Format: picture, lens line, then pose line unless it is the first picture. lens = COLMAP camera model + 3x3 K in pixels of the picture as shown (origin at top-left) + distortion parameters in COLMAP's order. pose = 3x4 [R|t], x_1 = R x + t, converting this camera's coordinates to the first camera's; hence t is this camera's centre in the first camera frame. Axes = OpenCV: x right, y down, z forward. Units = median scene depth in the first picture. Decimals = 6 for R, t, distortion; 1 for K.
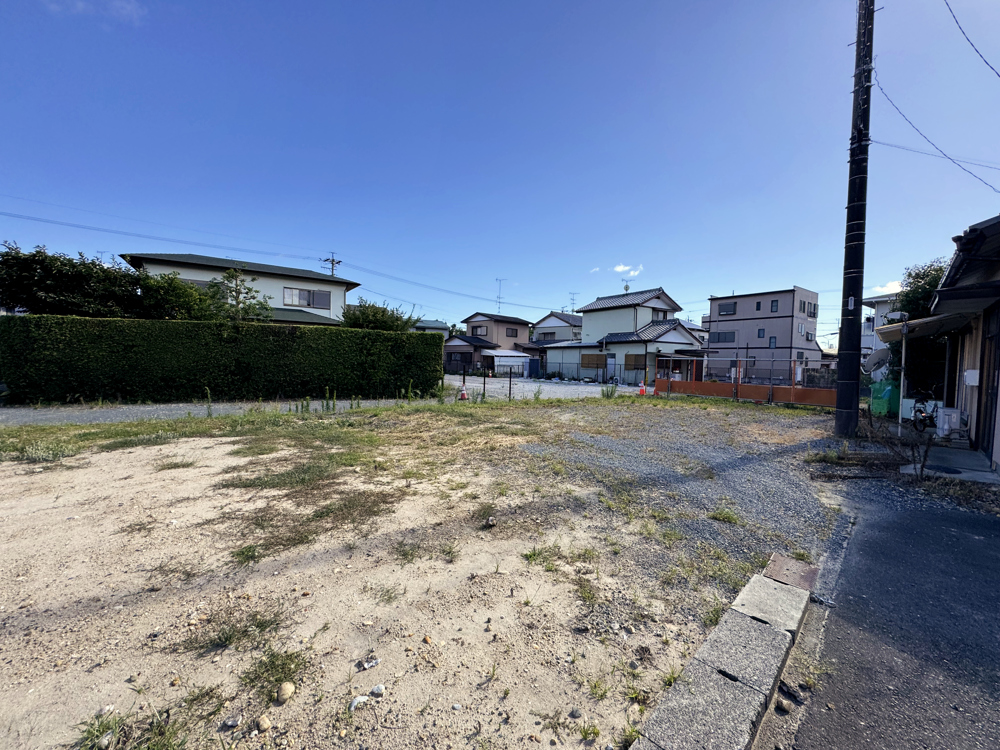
lens RADIAL K [[398.2, 0, 500.4], [0, 398.2, 374.3], [0, 0, 1]] dist [-0.002399, 0.000341]
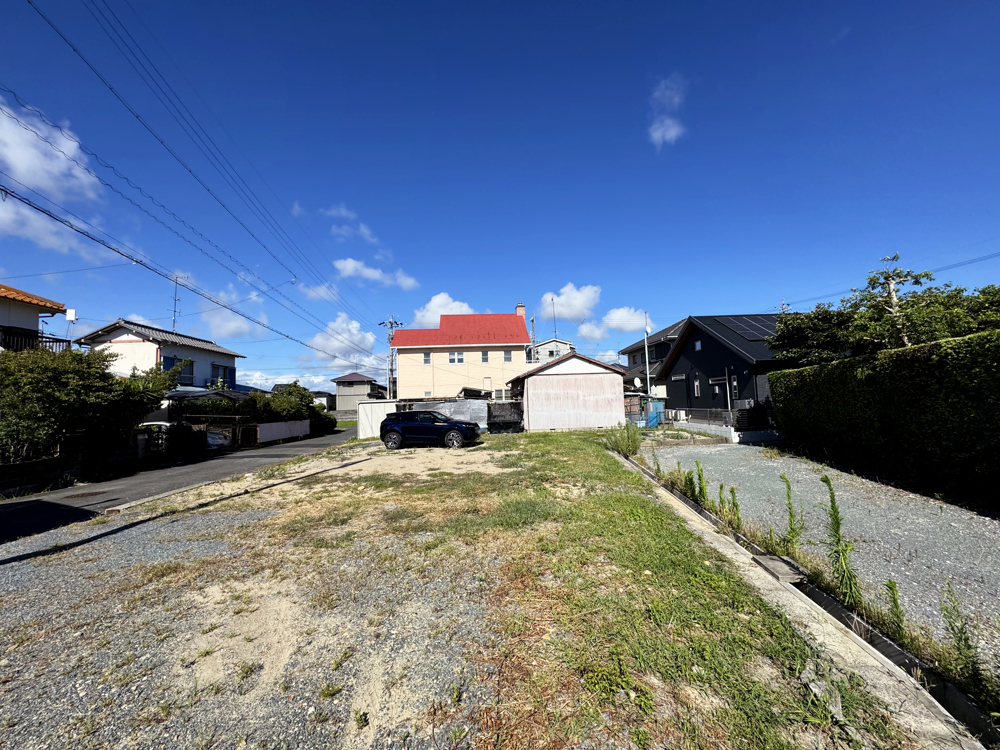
lens RADIAL K [[398.6, 0, 500.4], [0, 398.6, 372.9], [0, 0, 1]] dist [-0.002939, 0.000181]
pose [[-0.655415, -0.057164, -0.753102, 0.103544], [-0.005721, 0.997479, -0.070735, -0.024239], [0.755247, -0.042052, -0.654090, 0.471111]]
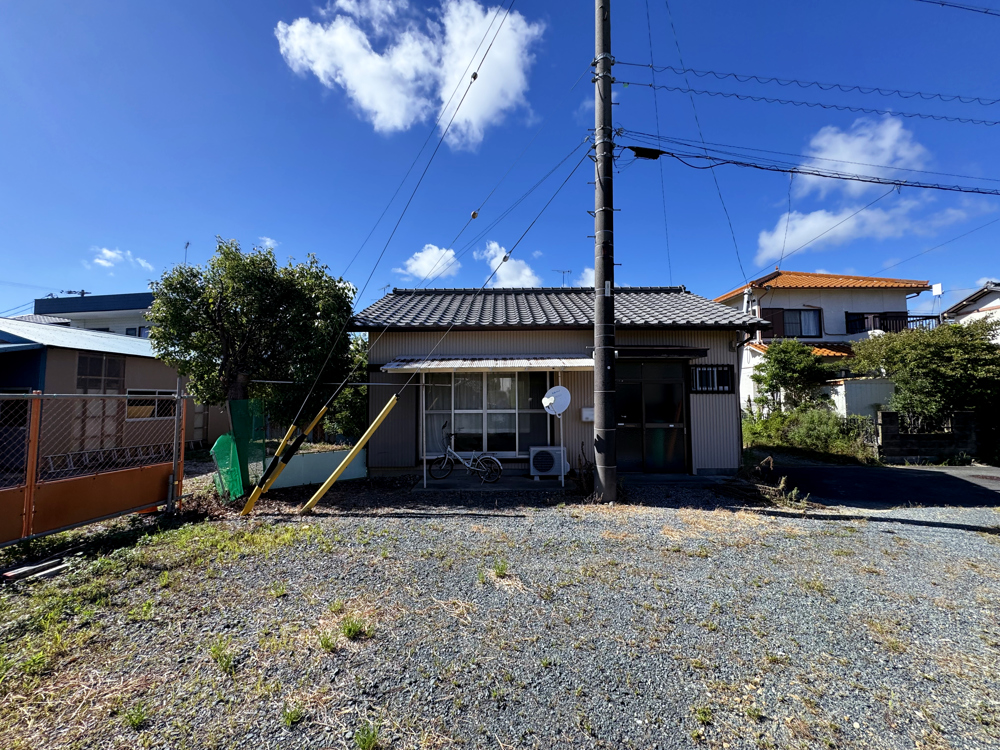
lens RADIAL K [[398.5, 0, 500.4], [0, 398.5, 375.8], [0, 0, 1]] dist [-0.002604, 0.000174]
pose [[-0.710204, 0.015810, 0.703819, 0.127043], [0.009807, 0.999873, -0.012564, -0.021772], [-0.703928, -0.002021, -0.710269, 0.465853]]
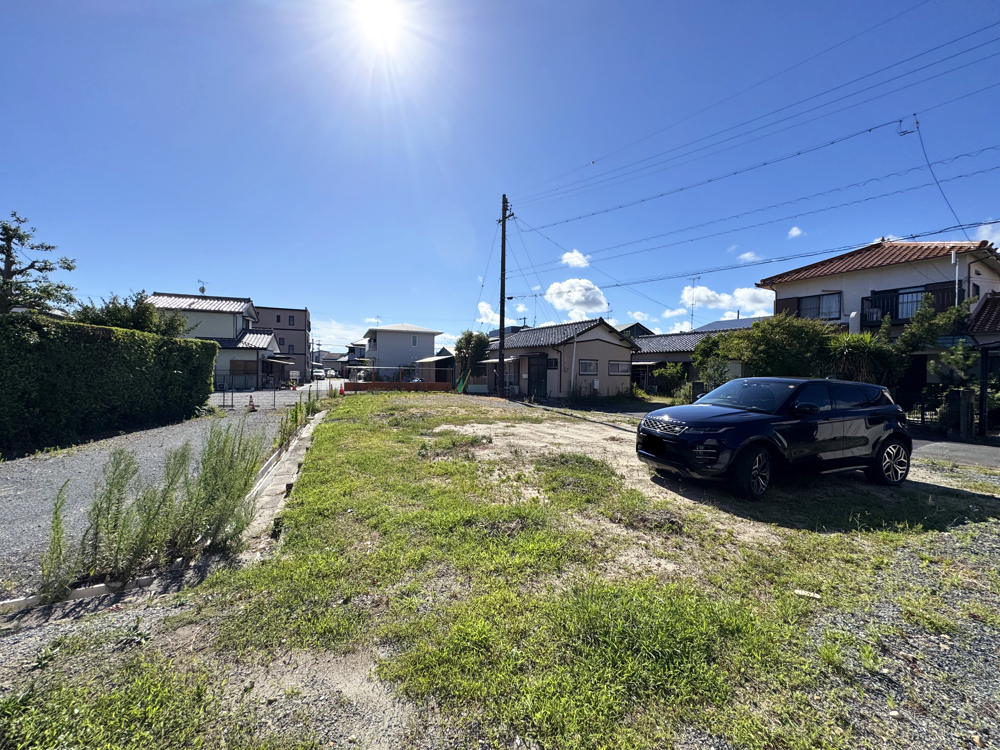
lens RADIAL K [[401.0, 0, 500.3], [0, 401.0, 373.4], [0, 0, 1]] dist [-0.003053, -0.000032]
pose [[0.232926, -0.025378, 0.972163, -0.533686], [0.023305, 0.999518, 0.020508, -0.021097], [-0.972215, 0.017880, 0.233405, 0.089110]]
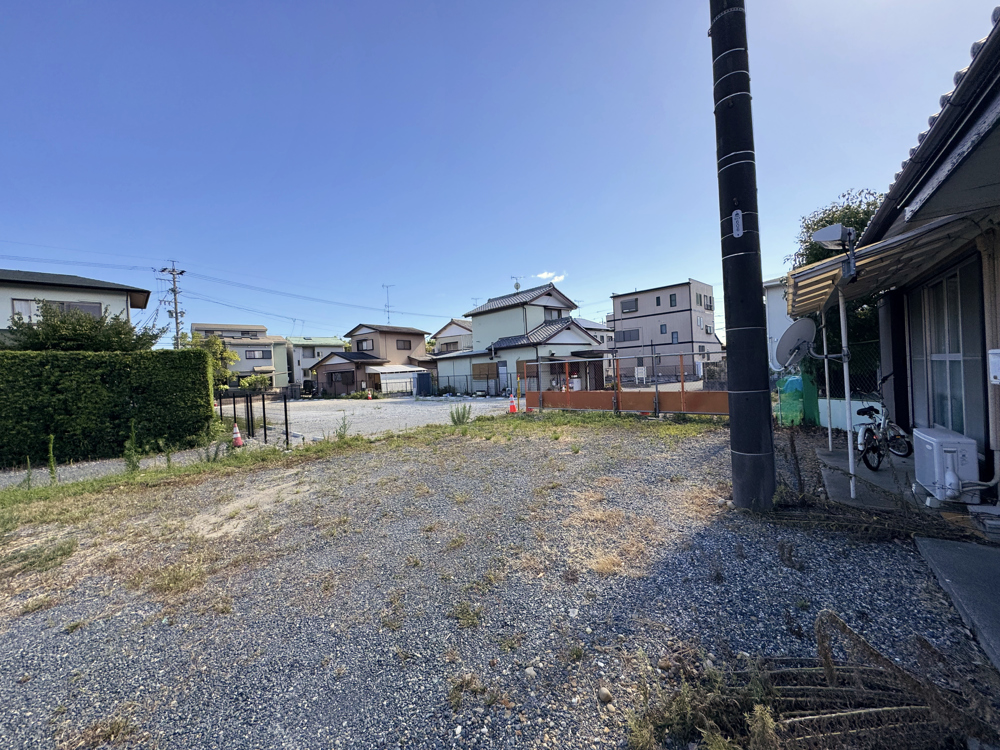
lens RADIAL K [[398.6, 0, 500.4], [0, 398.6, 372.9], [0, 0, 1]] dist [-0.002939, 0.000181]
pose [[0.983659, -0.074499, 0.163904, 0.138245], [0.079961, 0.996433, -0.026977, -0.003779], [-0.161310, 0.039642, 0.986107, 0.157542]]
